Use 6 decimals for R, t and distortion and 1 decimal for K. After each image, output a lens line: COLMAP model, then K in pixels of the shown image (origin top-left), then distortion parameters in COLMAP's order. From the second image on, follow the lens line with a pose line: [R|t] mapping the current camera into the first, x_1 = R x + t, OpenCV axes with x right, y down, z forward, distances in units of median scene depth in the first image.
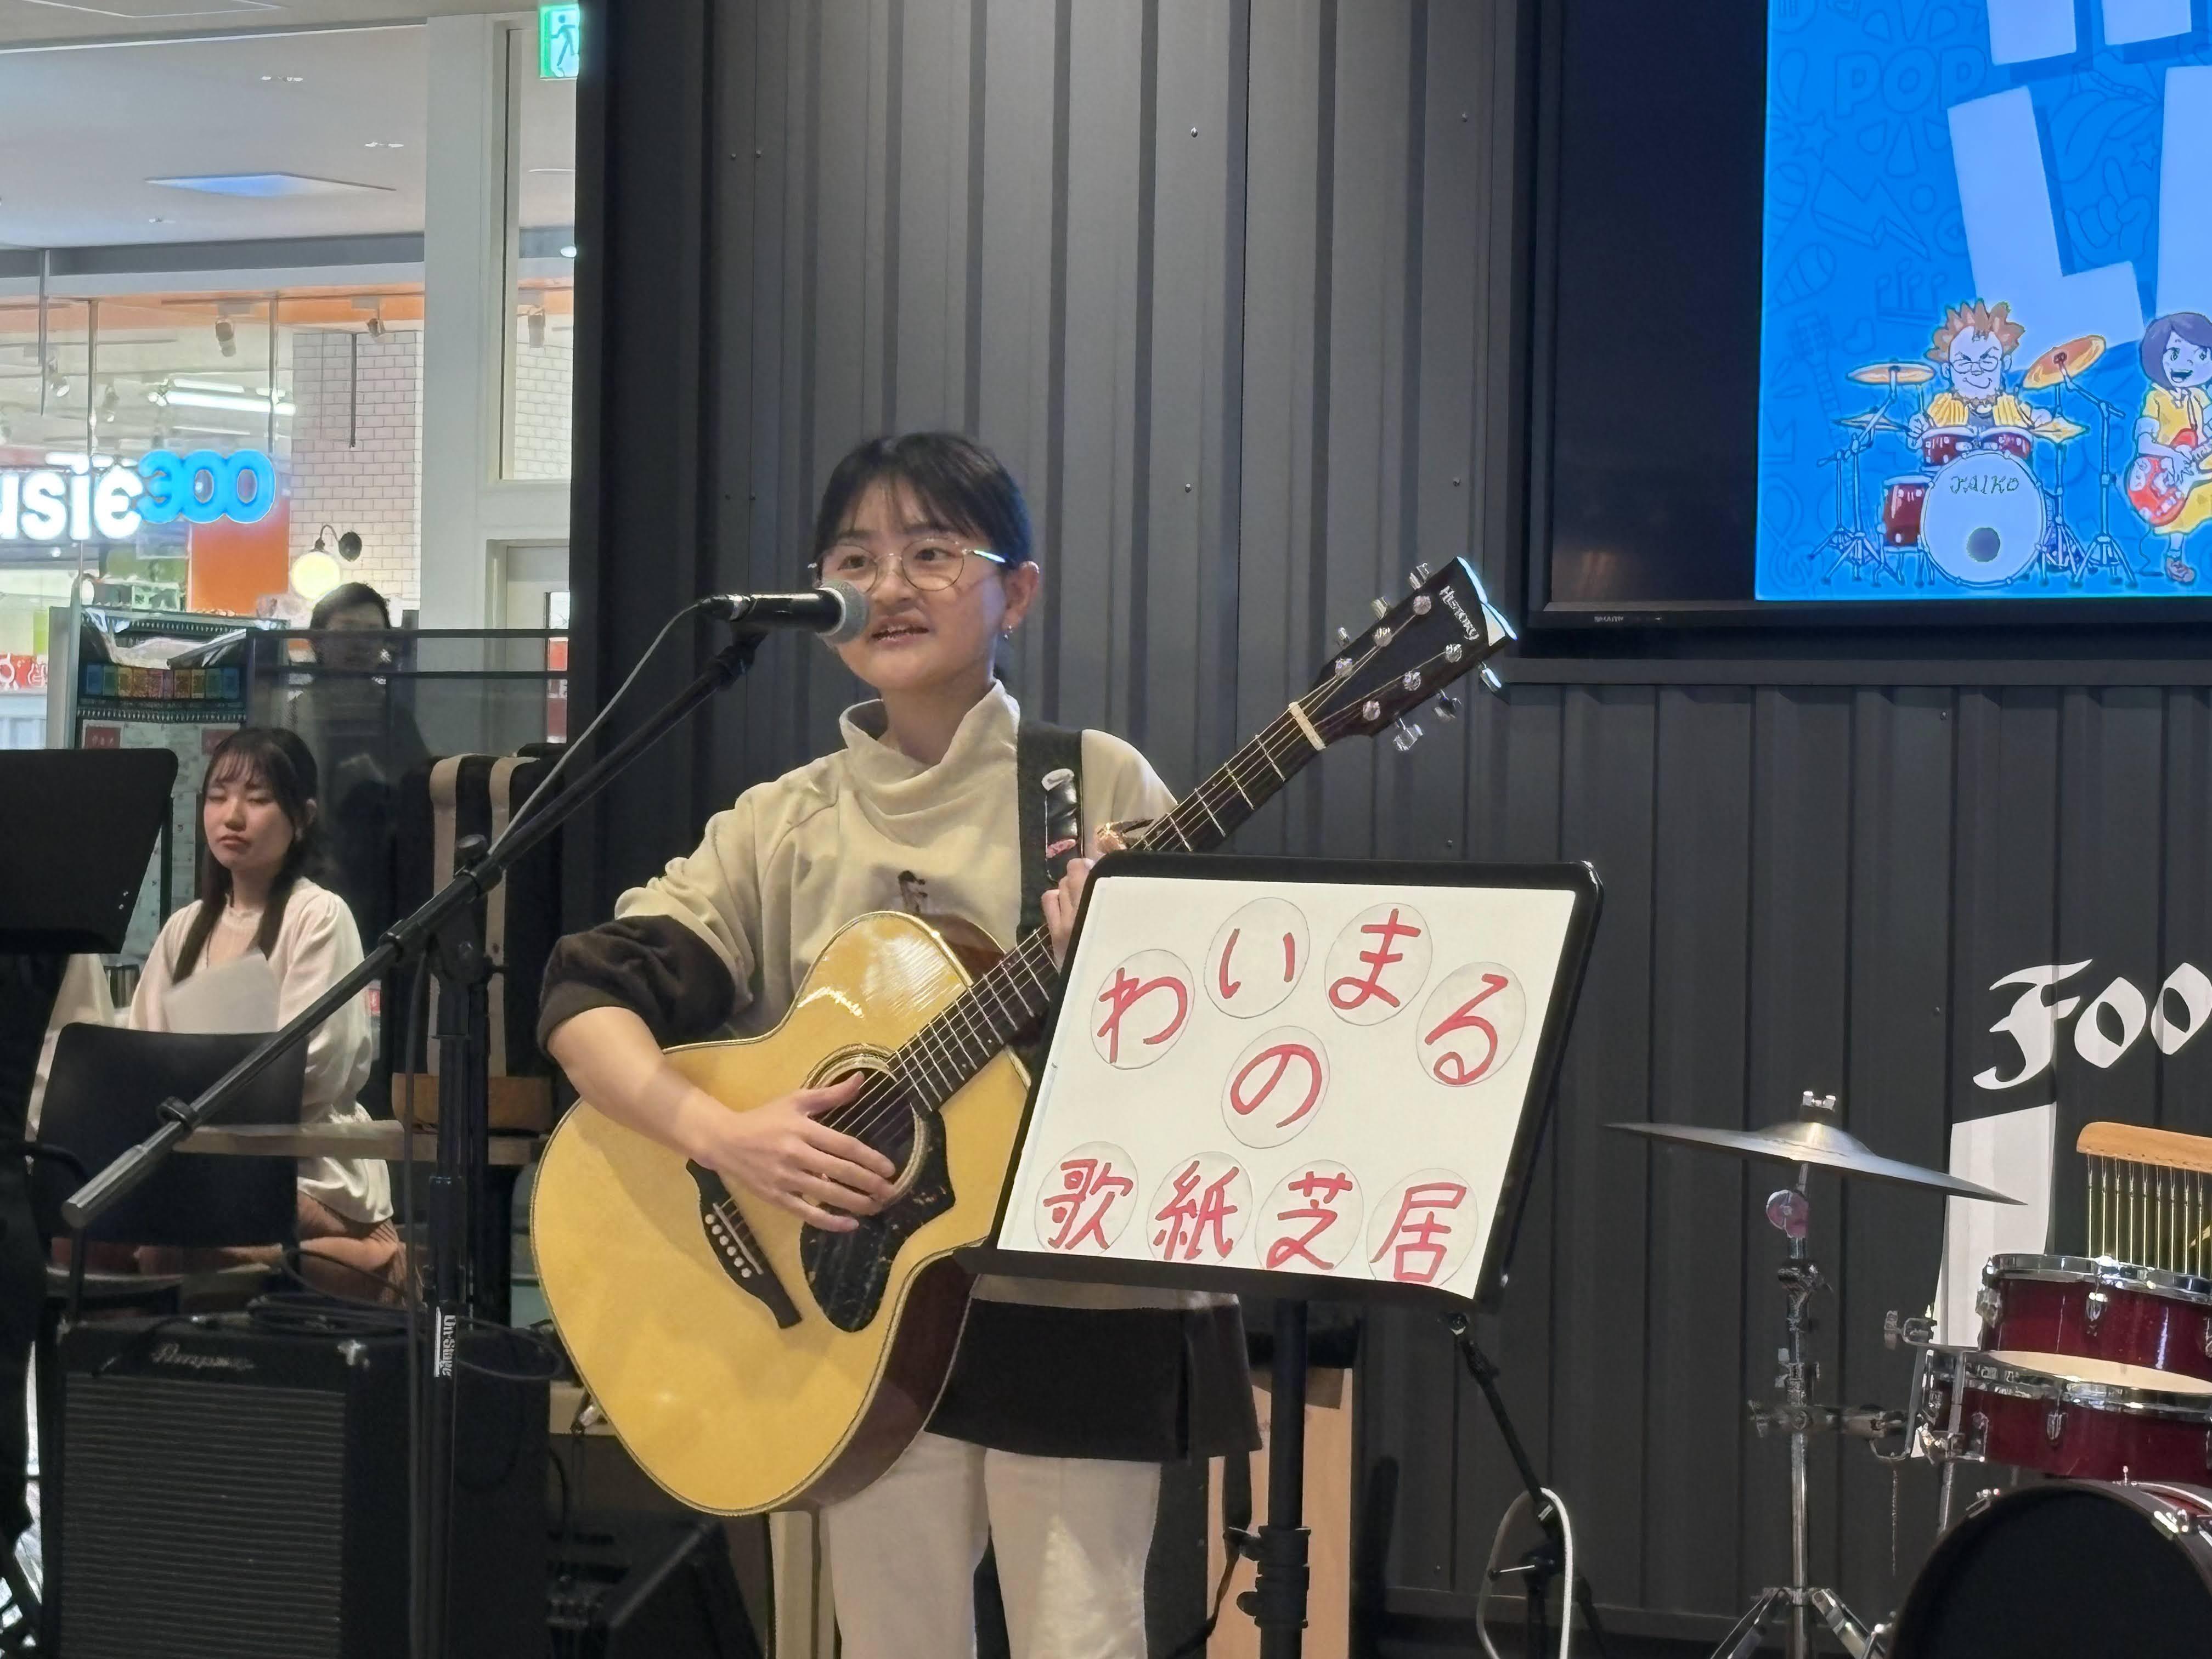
lens RADIAL K [[6881.1, 0, 1107.4], [0, 6881.1, 827.1], [0, 0, 1]] dist [0.098675, 0.000000]
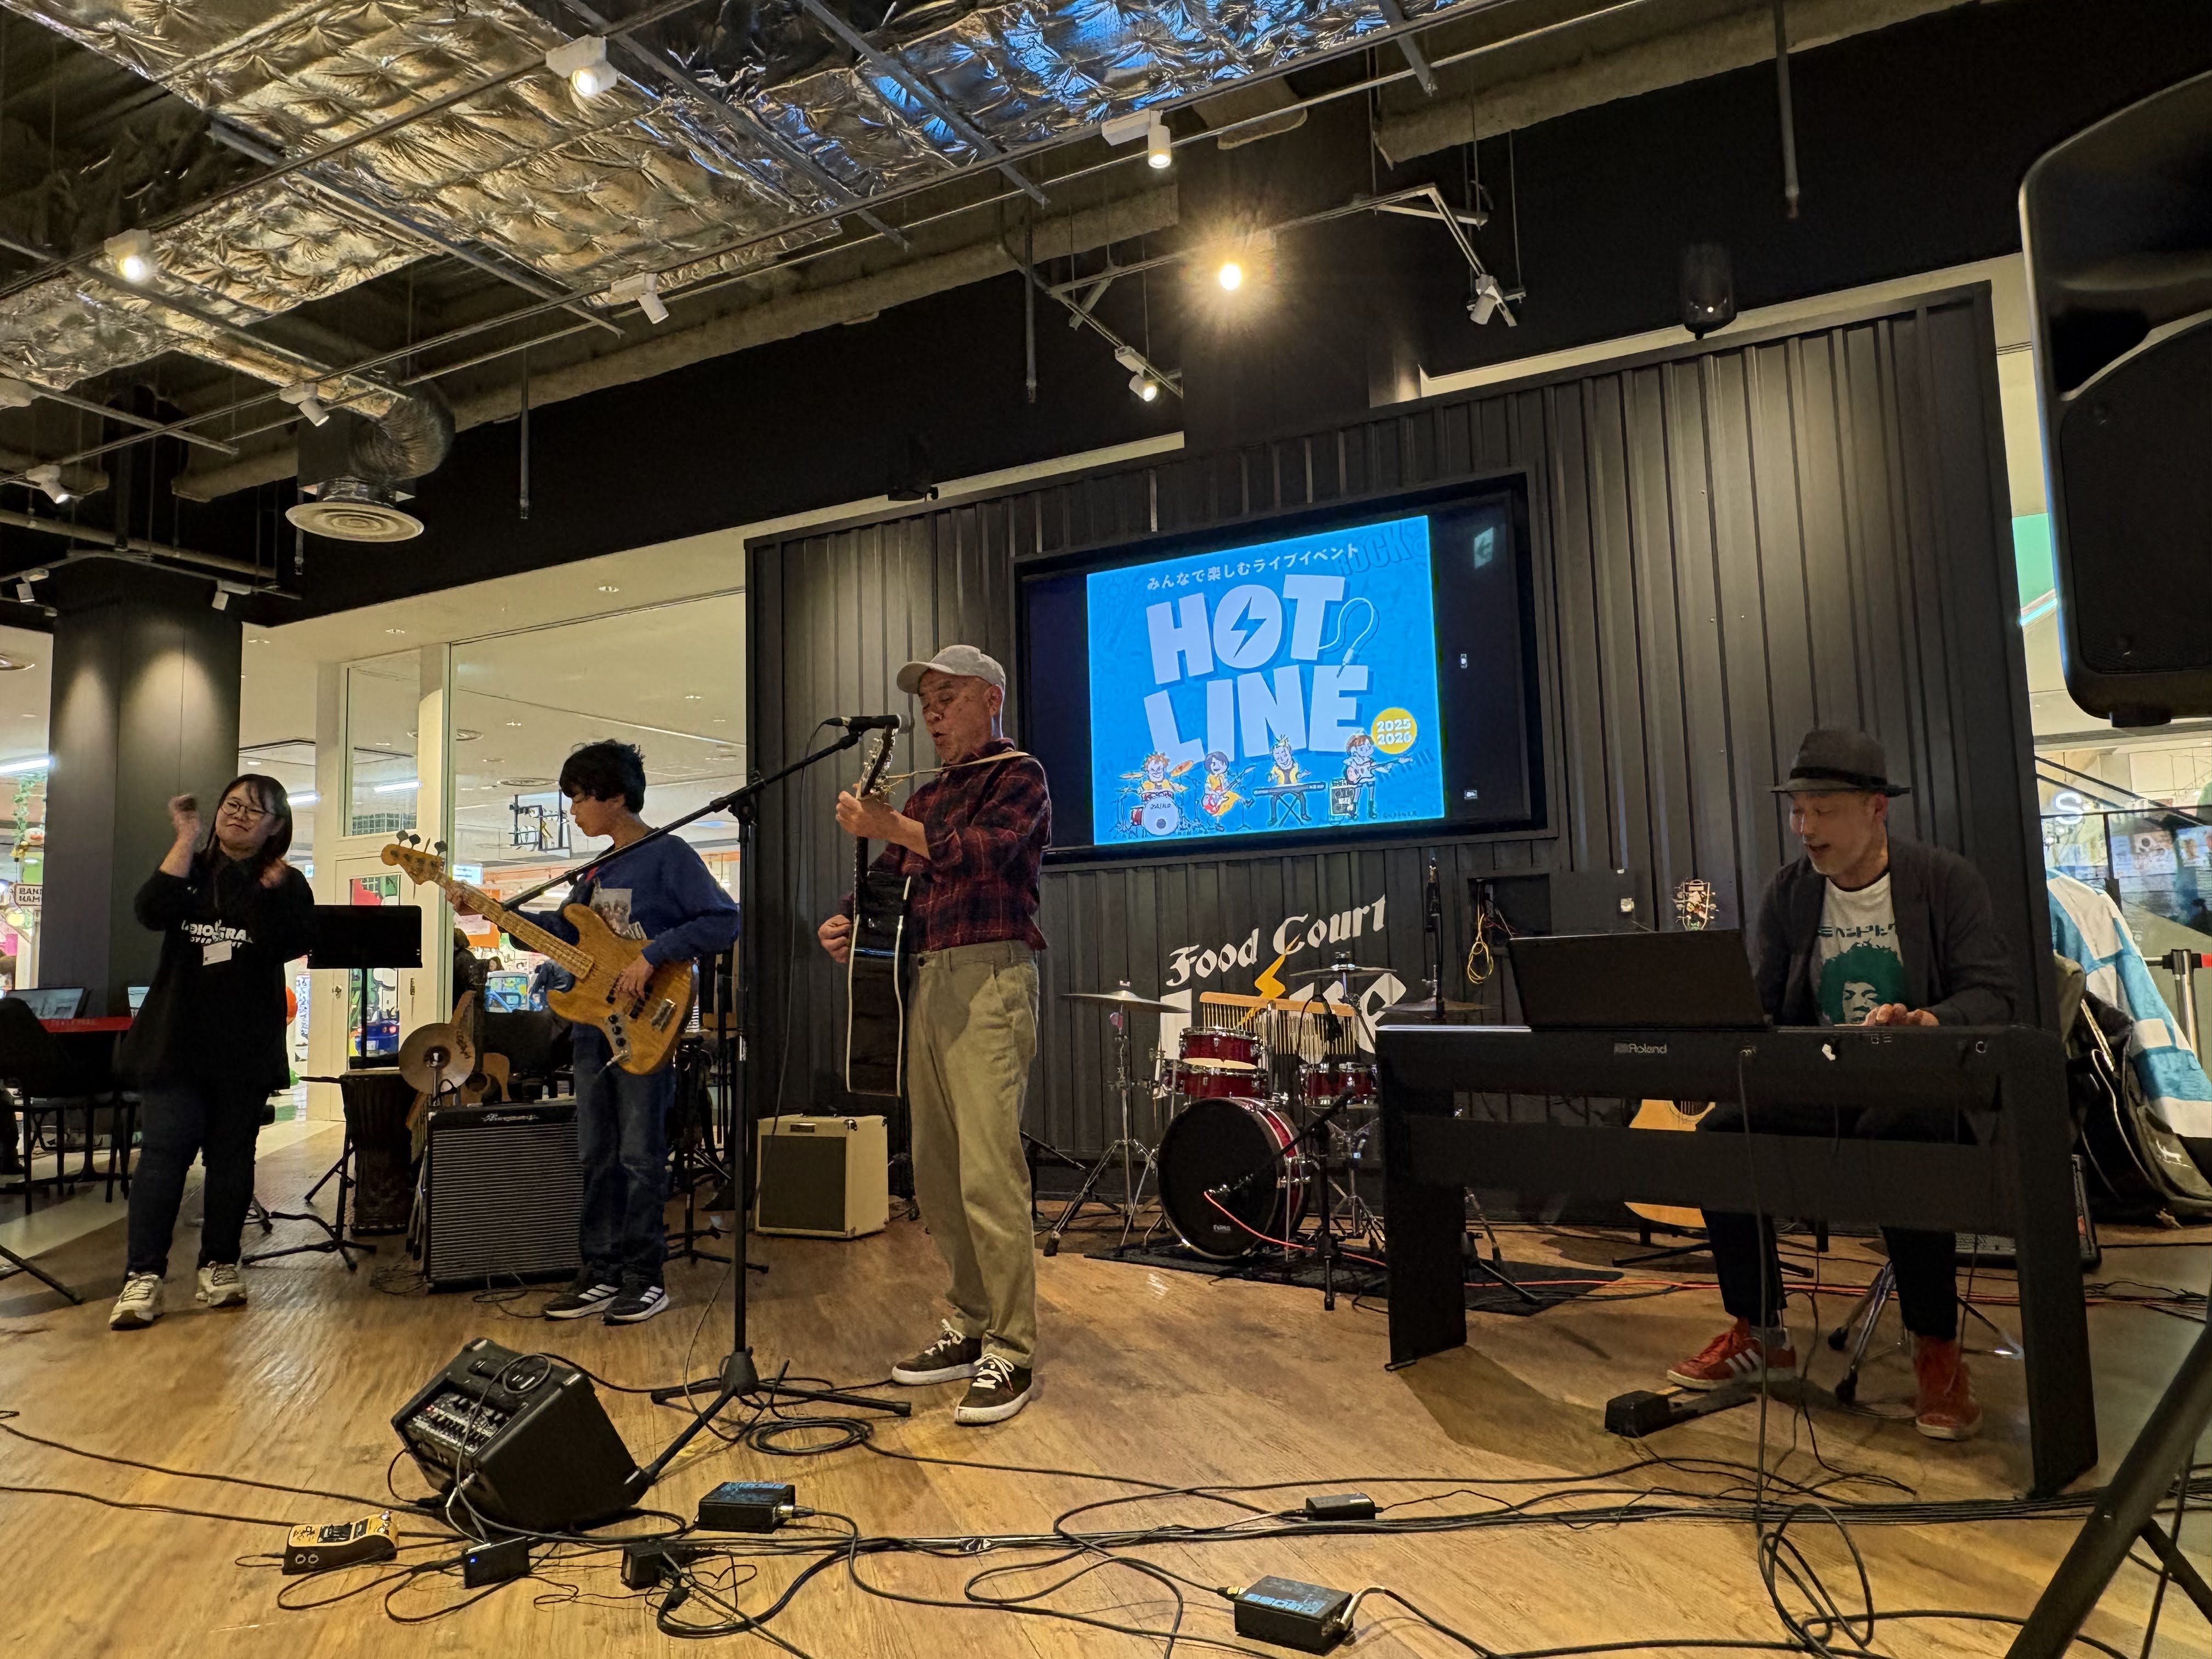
lens RADIAL K [[1539.3, 0, 1110.3], [0, 1539.3, 845.5], [0, 0, 1]] dist [0.003061, 0.000369]
pose [[0.992469, -0.038067, 0.116434, 0.014270], [0.048014, 0.995321, -0.083850, 0.031424], [-0.112698, 0.088809, 0.989653, 0.257232]]
